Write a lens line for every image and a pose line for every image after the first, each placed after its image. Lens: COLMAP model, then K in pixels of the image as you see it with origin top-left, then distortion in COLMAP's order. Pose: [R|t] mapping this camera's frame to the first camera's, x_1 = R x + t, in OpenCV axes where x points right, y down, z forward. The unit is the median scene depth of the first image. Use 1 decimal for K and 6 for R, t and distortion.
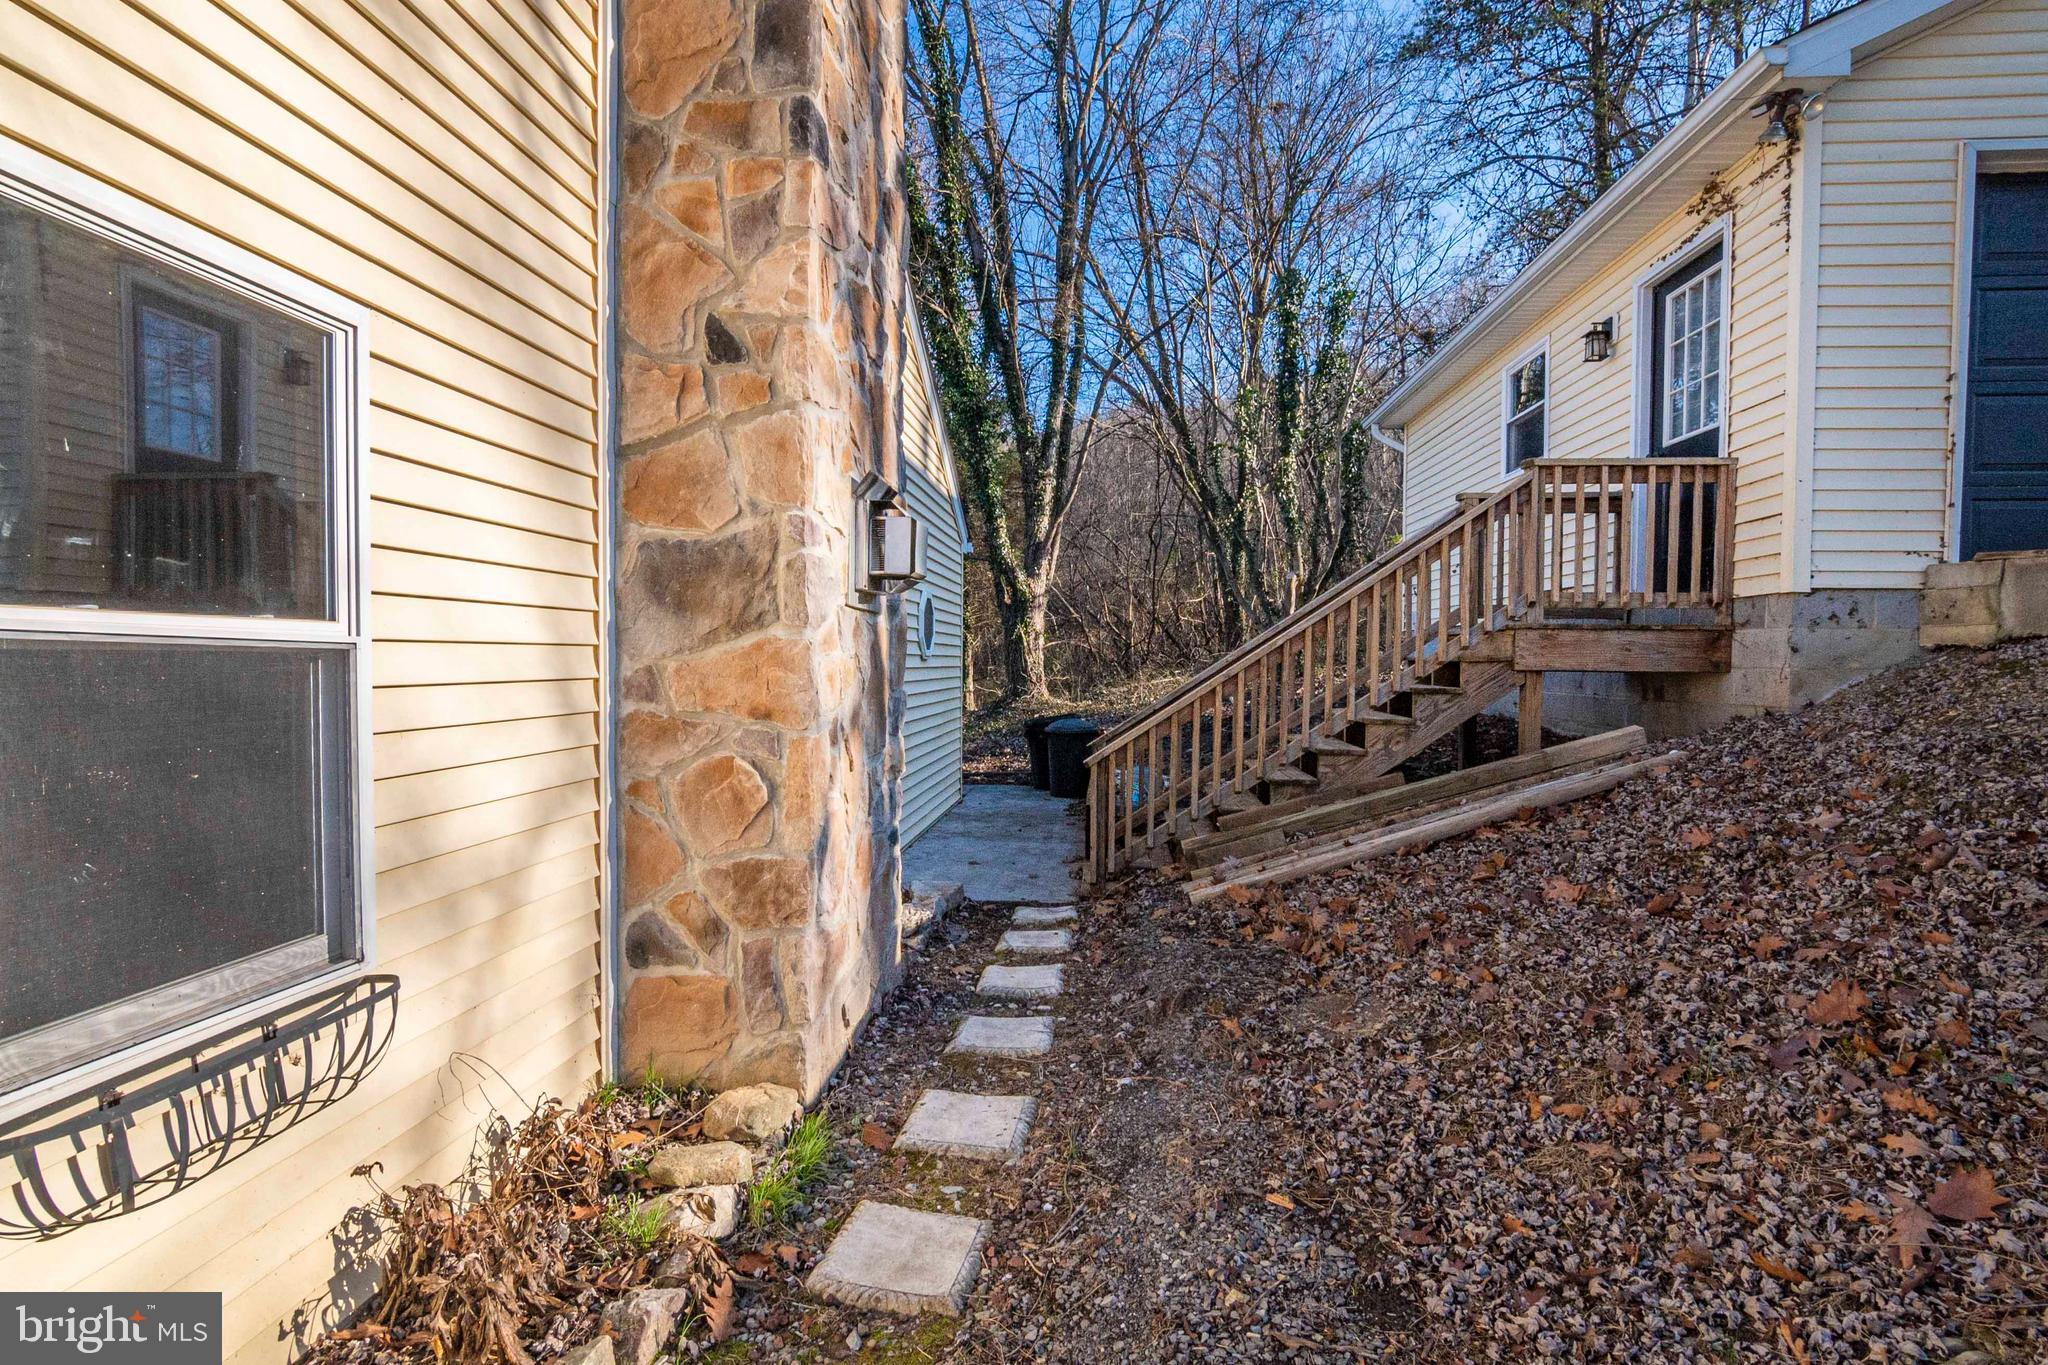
lens RADIAL K [[1014.0, 0, 1021.7], [0, 1014.0, 695.1], [0, 0, 1]] dist [-0.034709, 0.012770]
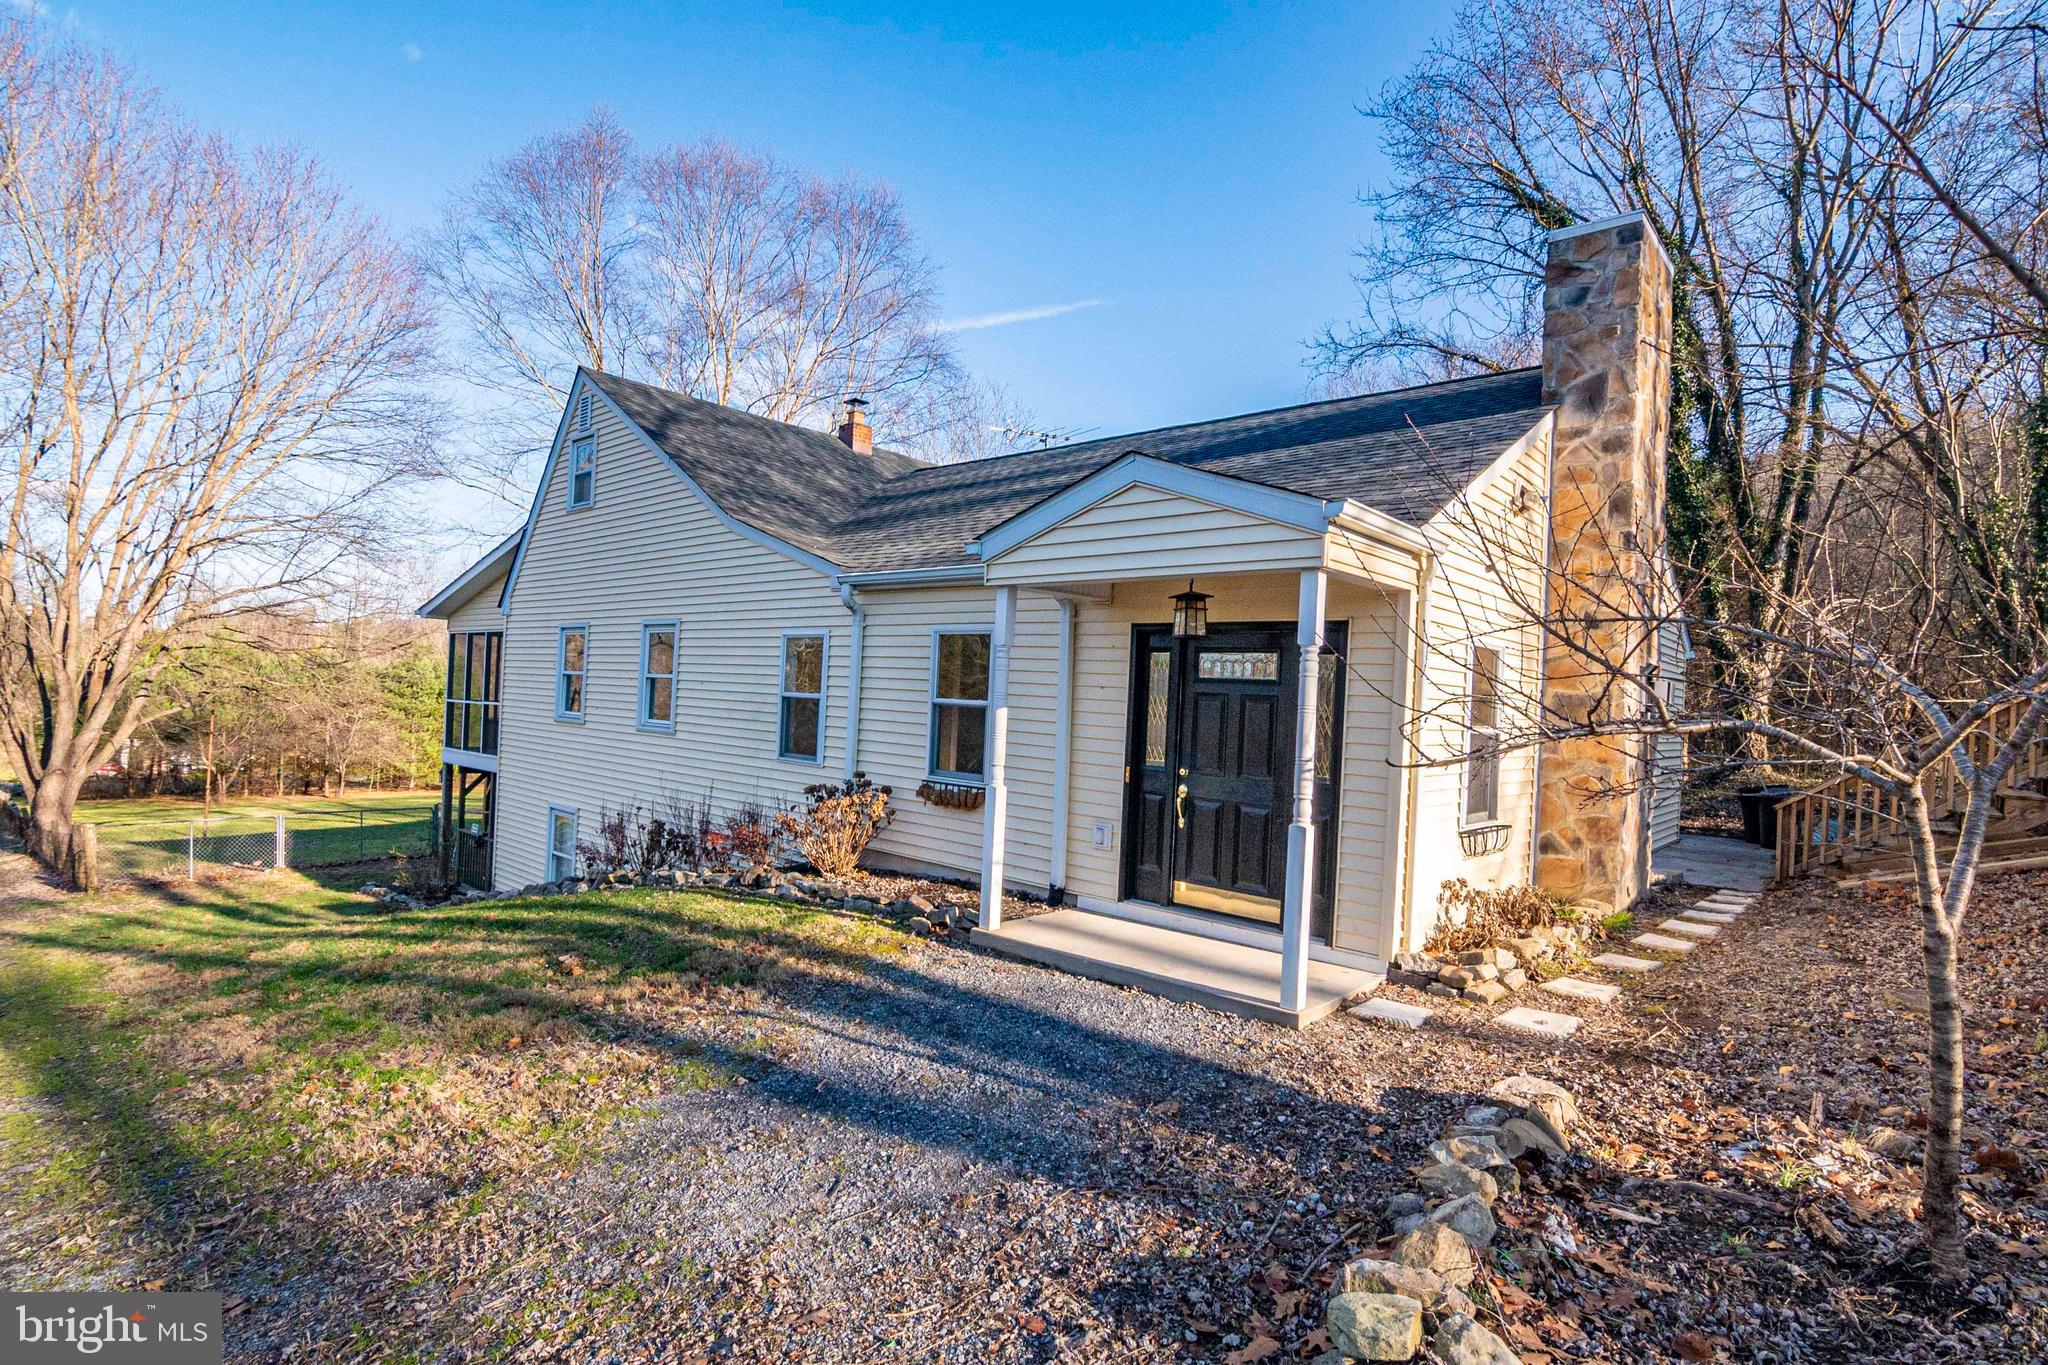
lens RADIAL K [[1013.3, 0, 1008.8], [0, 1013.3, 686.8], [0, 0, 1]] dist [-0.030348, 0.008605]
pose [[0.800355, 0.023593, -0.599062, 0.040644], [-0.060700, 0.997280, -0.041820, 0.017306], [0.596446, 0.069834, 0.799610, -1.227439]]
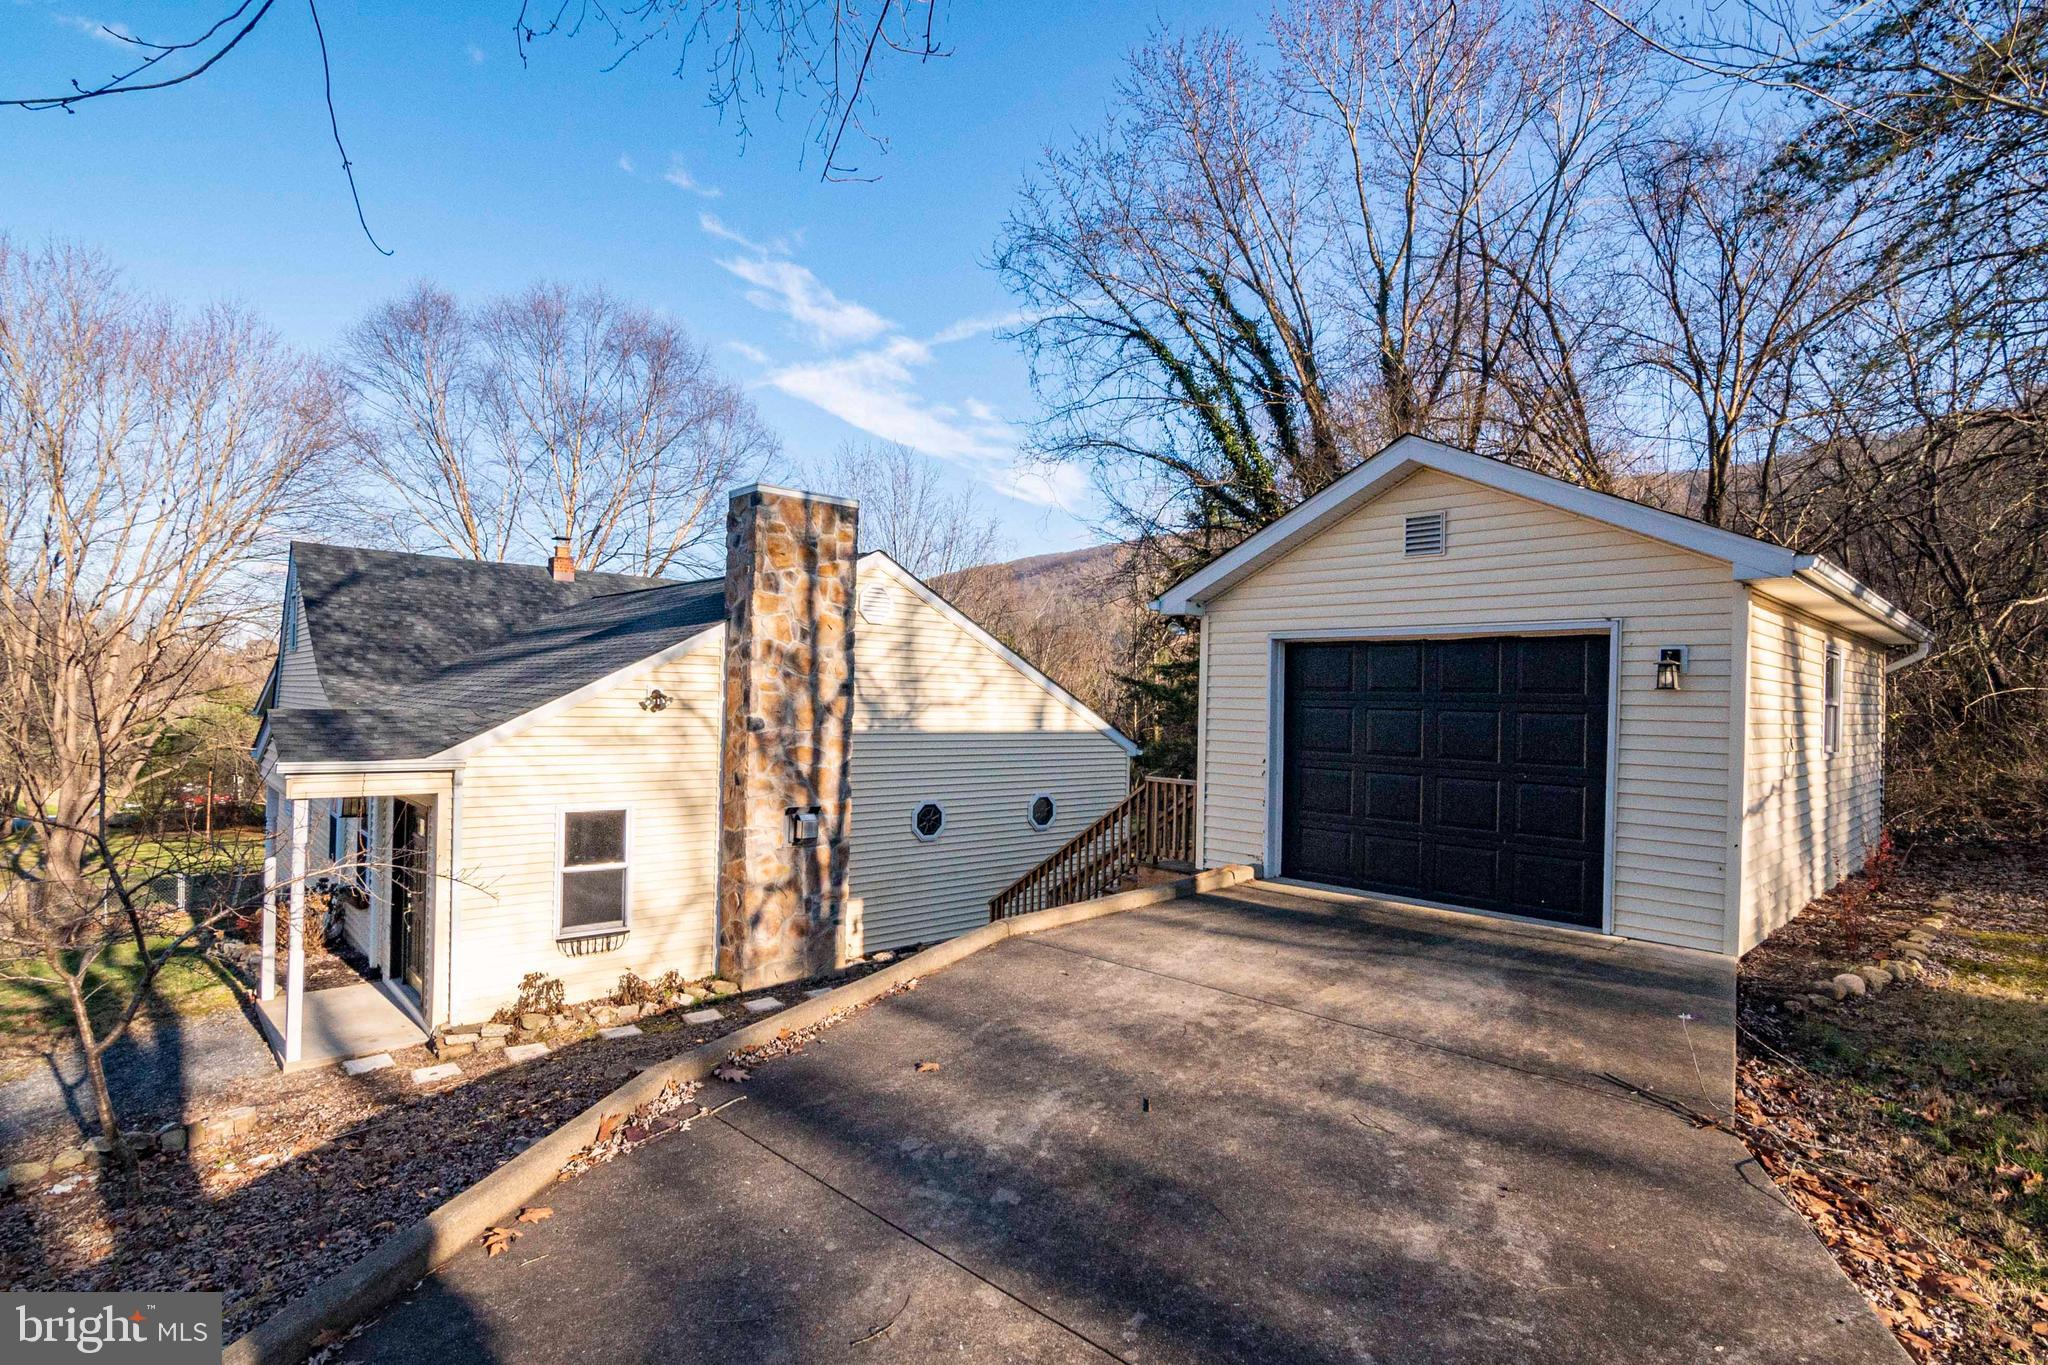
lens RADIAL K [[1013.3, 0, 1008.8], [0, 1013.3, 686.8], [0, 0, 1]] dist [-0.030348, 0.008605]
pose [[0.757432, -0.005176, -0.652893, 1.731490], [-0.044297, 0.997257, -0.059296, -0.306933], [0.651409, 0.073834, 0.755126, -0.714191]]
